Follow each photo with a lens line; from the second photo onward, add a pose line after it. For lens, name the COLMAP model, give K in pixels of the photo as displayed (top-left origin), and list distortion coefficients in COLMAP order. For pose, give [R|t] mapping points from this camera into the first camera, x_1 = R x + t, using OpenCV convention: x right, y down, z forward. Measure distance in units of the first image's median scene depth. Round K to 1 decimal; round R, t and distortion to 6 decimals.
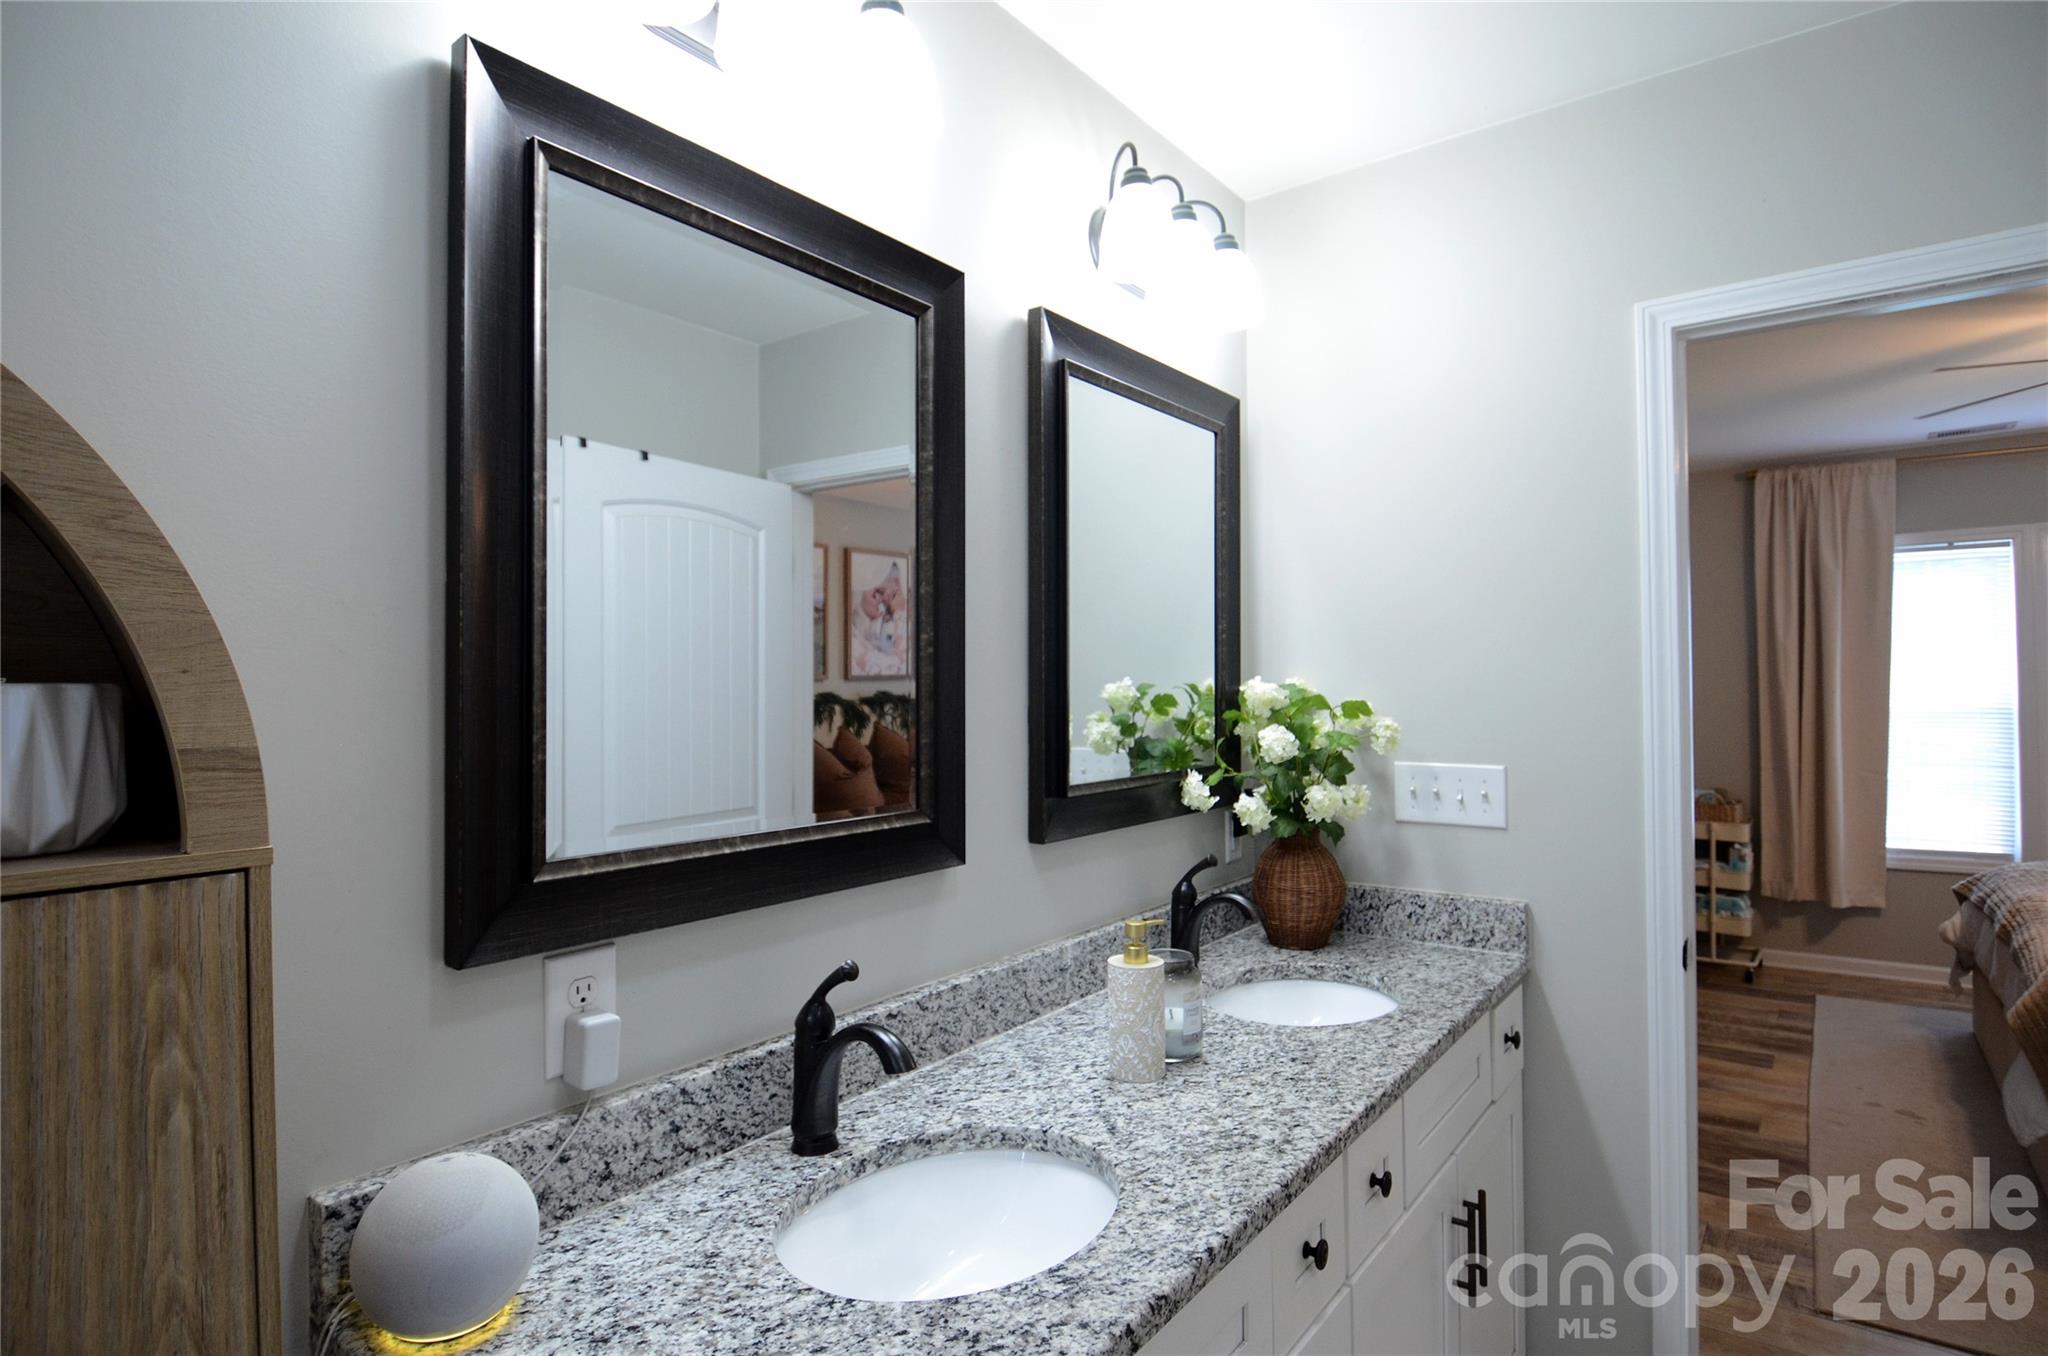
lens RADIAL K [[1066.0, 0, 1023.4], [0, 1066.0, 671.4], [0, 0, 1]] dist [0.016138, -0.024091]
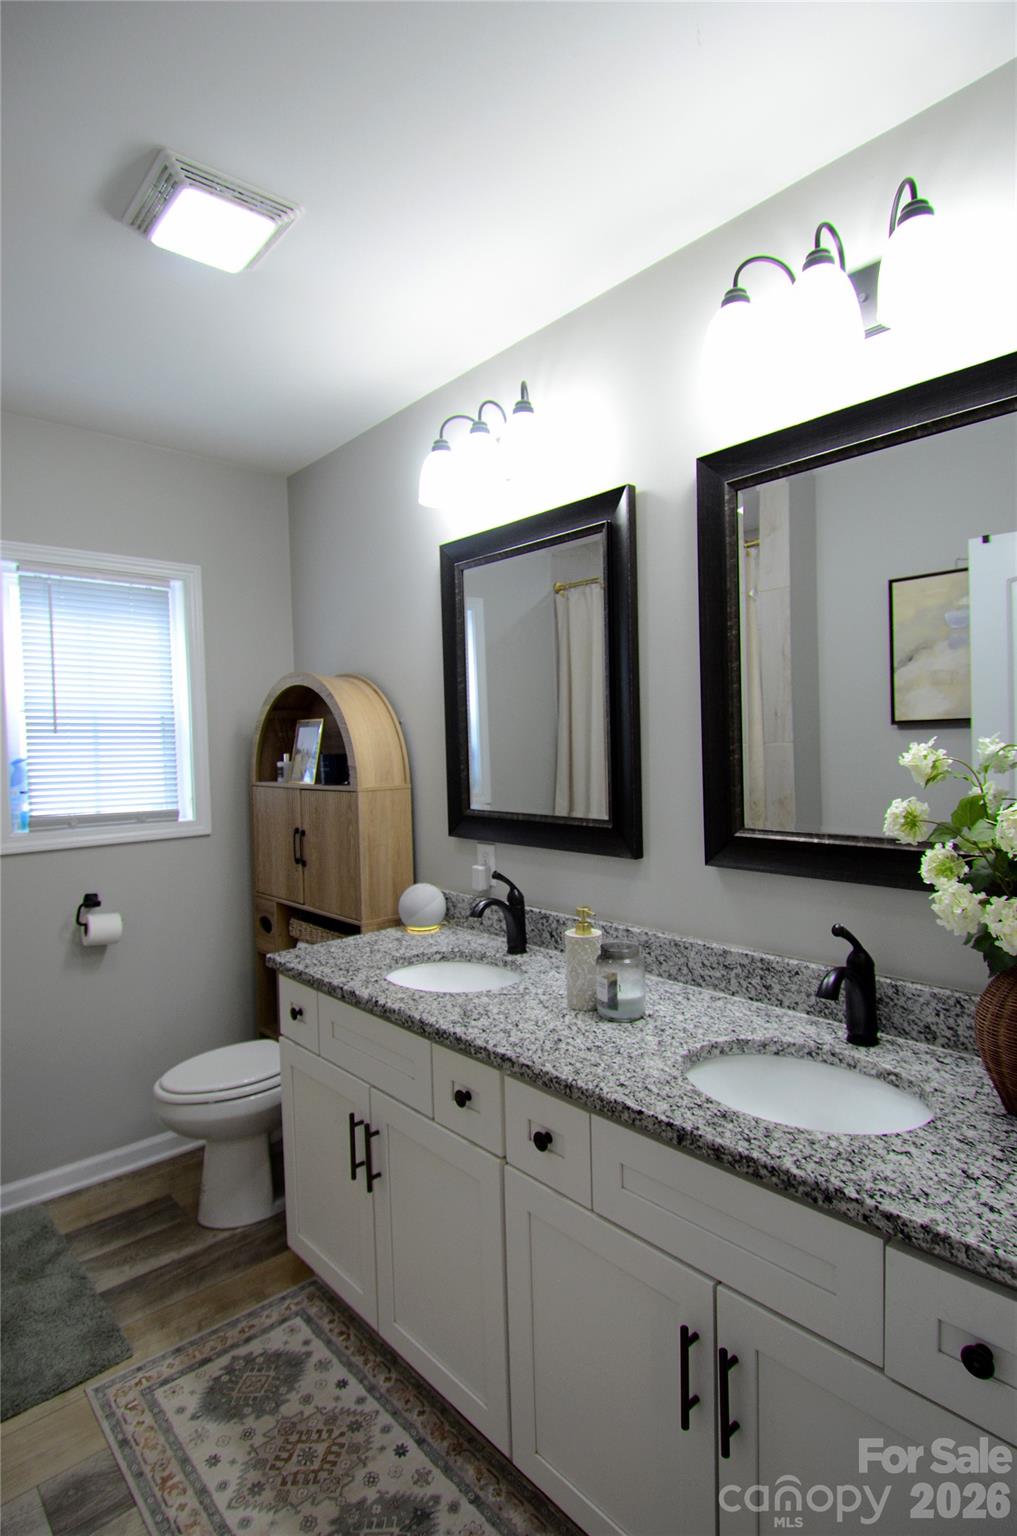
lens RADIAL K [[799.5, 0, 509.4], [0, 799.5, 769.4], [0, 0, 1]] dist [0.016138, -0.024091]
pose [[-0.189757, 0.049191, -0.980598, 1.180786], [0.036337, 0.998412, 0.043053, -0.011171], [0.981159, -0.027462, -0.191243, 1.077425]]
